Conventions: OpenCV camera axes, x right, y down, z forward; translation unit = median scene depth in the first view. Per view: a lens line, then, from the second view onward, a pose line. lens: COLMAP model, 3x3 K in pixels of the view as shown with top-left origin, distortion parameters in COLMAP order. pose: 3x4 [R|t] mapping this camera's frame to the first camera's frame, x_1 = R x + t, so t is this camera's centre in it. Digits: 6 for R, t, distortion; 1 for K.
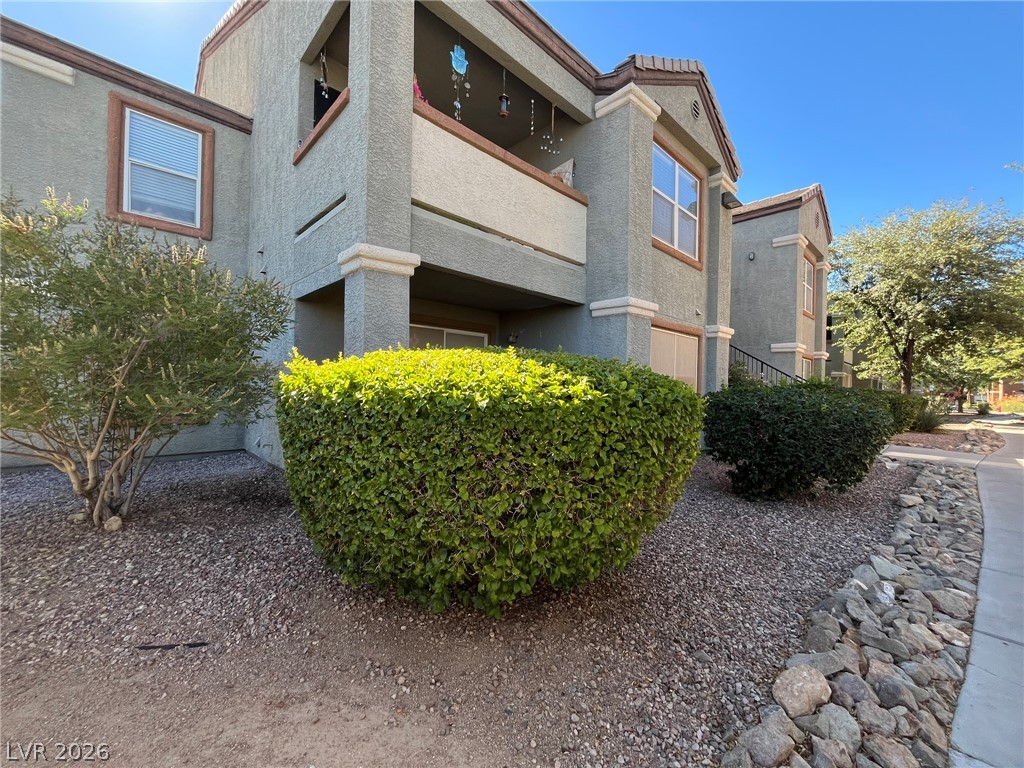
lens RADIAL K [[412.2, 0, 505.9], [0, 412.2, 383.7], [0, 0, 1]] dist [-0.001425, -0.000022]
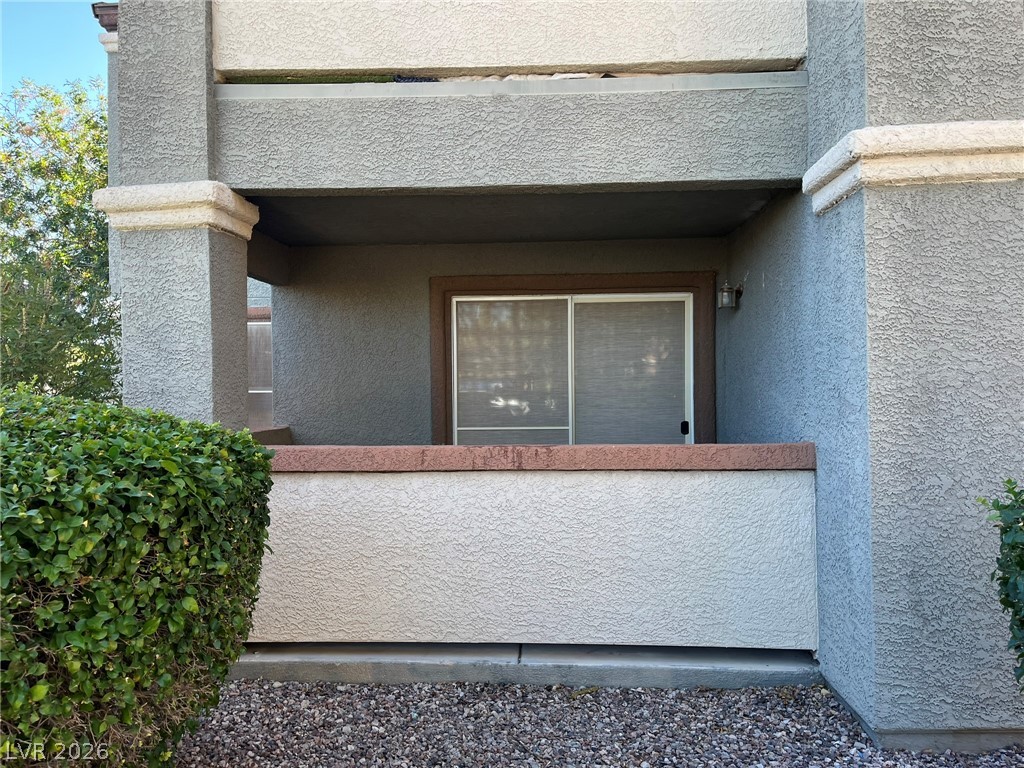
lens RADIAL K [[777.0, 0, 518.7], [0, 777.0, 383.8], [0, 0, 1]] dist [0.053587, -0.044358]
pose [[0.688486, -0.032426, -0.724525, 0.510003], [0.026415, 0.999458, -0.019630, -0.022458], [0.724769, -0.005623, 0.688969, 0.415670]]
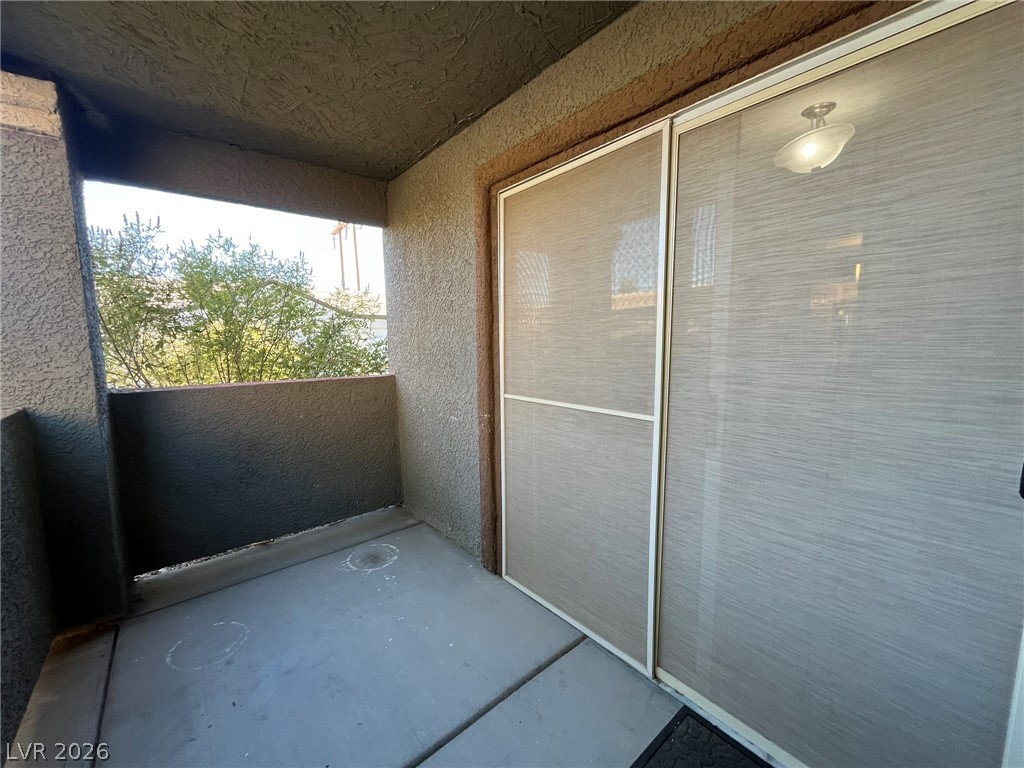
lens RADIAL K [[412.2, 0, 509.6], [0, 412.2, 384.6], [0, 0, 1]] dist [-0.001425, -0.000022]
pose [[-0.075150, 0.095041, -0.992633, 0.079119], [0.015723, 0.995437, 0.094119, -0.029504], [0.997048, -0.008534, -0.076301, 1.088320]]
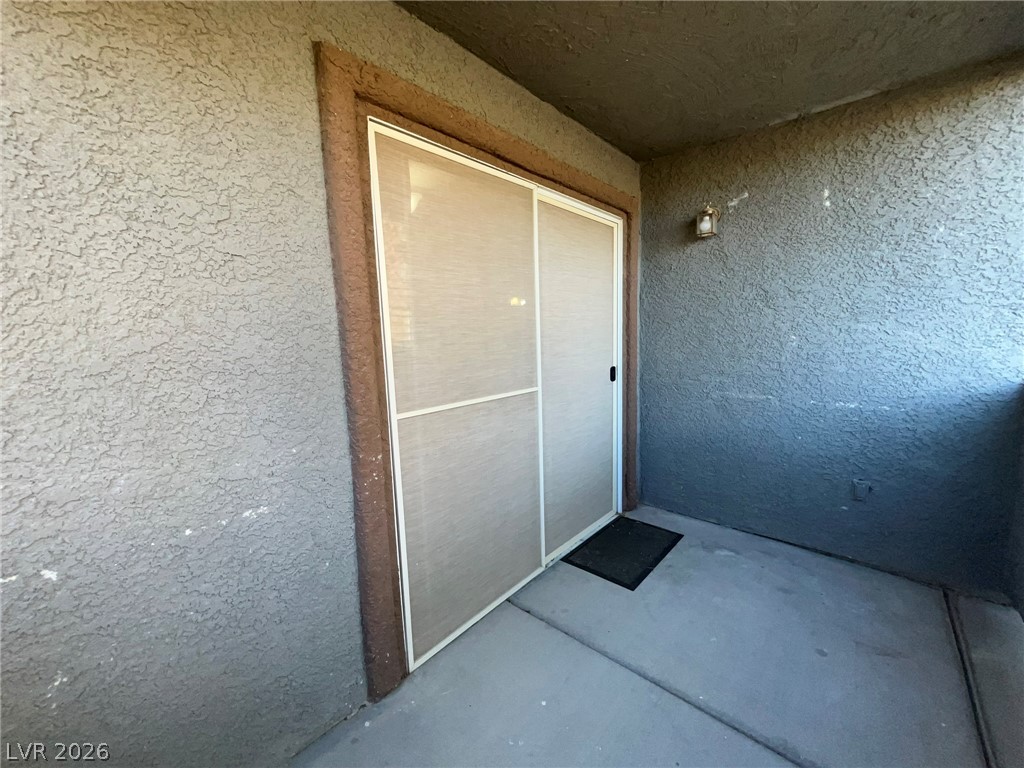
lens RADIAL K [[412.2, 0, 505.0], [0, 412.2, 385.0], [0, 0, 1]] dist [-0.001425, -0.000022]
pose [[0.995879, -0.060527, 0.067545, -0.230288], [0.051350, 0.990161, 0.130171, -0.035261], [-0.074759, -0.126166, 0.989188, 0.799457]]
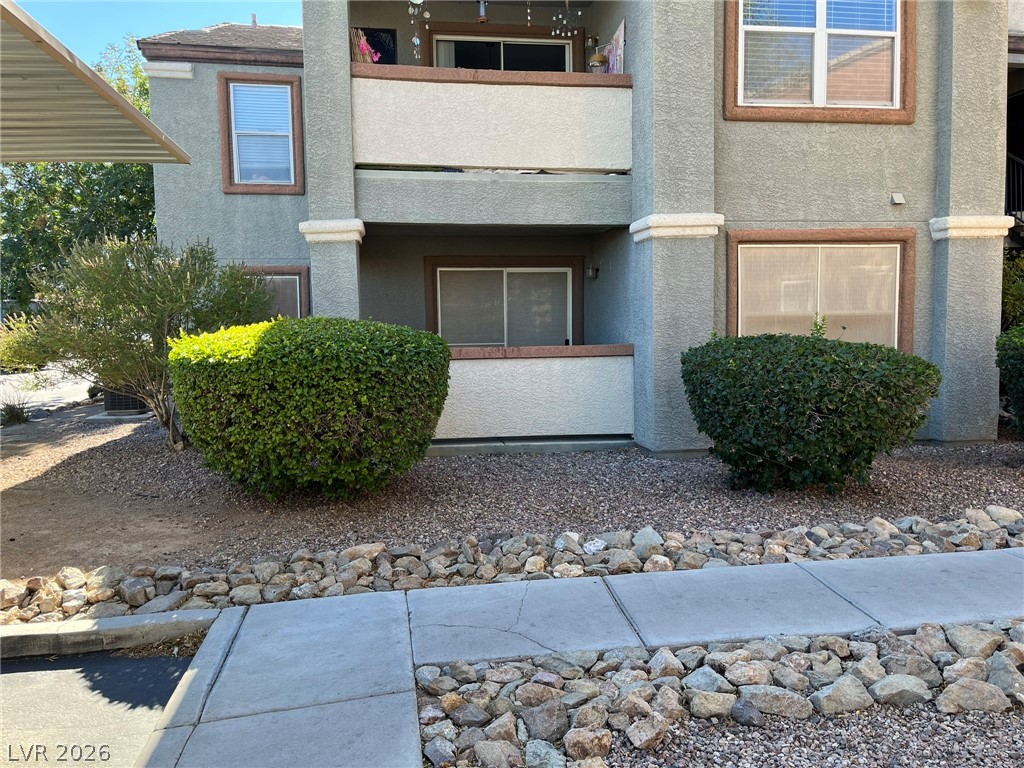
lens RADIAL K [[777.0, 0, 509.5], [0, 777.0, 383.0], [0, 0, 1]] dist [0.053587, -0.044358]
pose [[0.818470, 0.010914, -0.574445, 0.863869], [0.032939, 0.997284, 0.065880, -0.009471], [0.573604, -0.072843, 0.815887, -0.305357]]
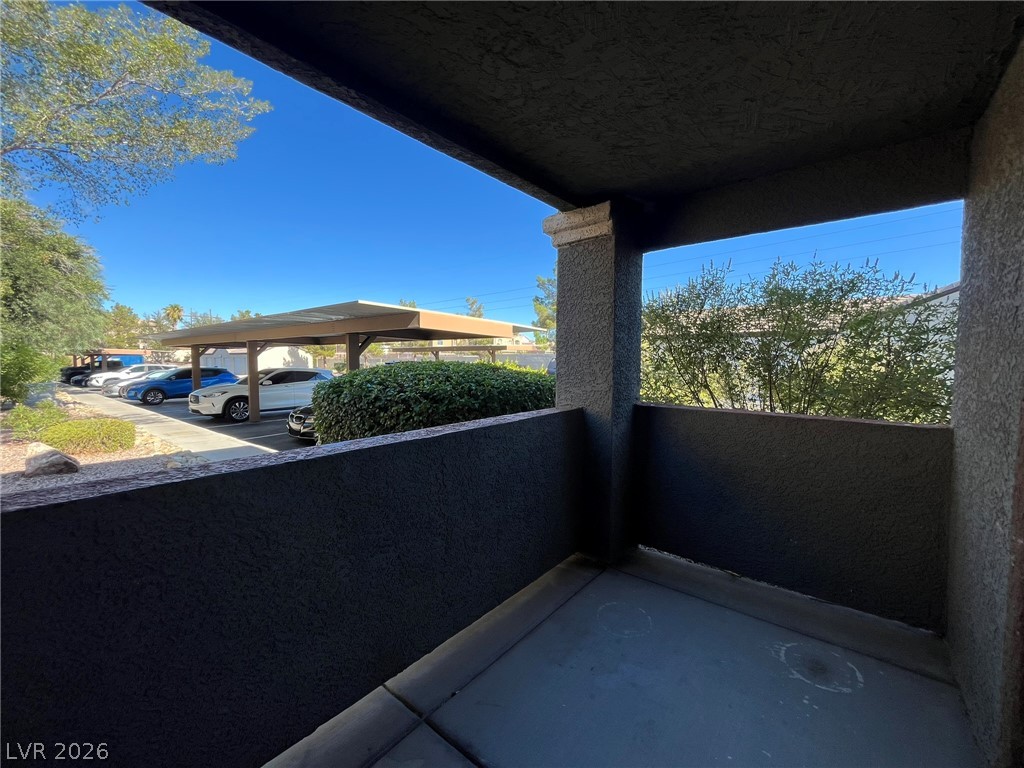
lens RADIAL K [[412.2, 0, 506.1], [0, 412.2, 385.8], [0, 0, 1]] dist [-0.001425, -0.000022]
pose [[-0.993773, -0.014852, -0.110426, -0.043709], [-0.020876, 0.998344, 0.053605, -0.039357], [0.109447, 0.055576, -0.992438, 1.188976]]
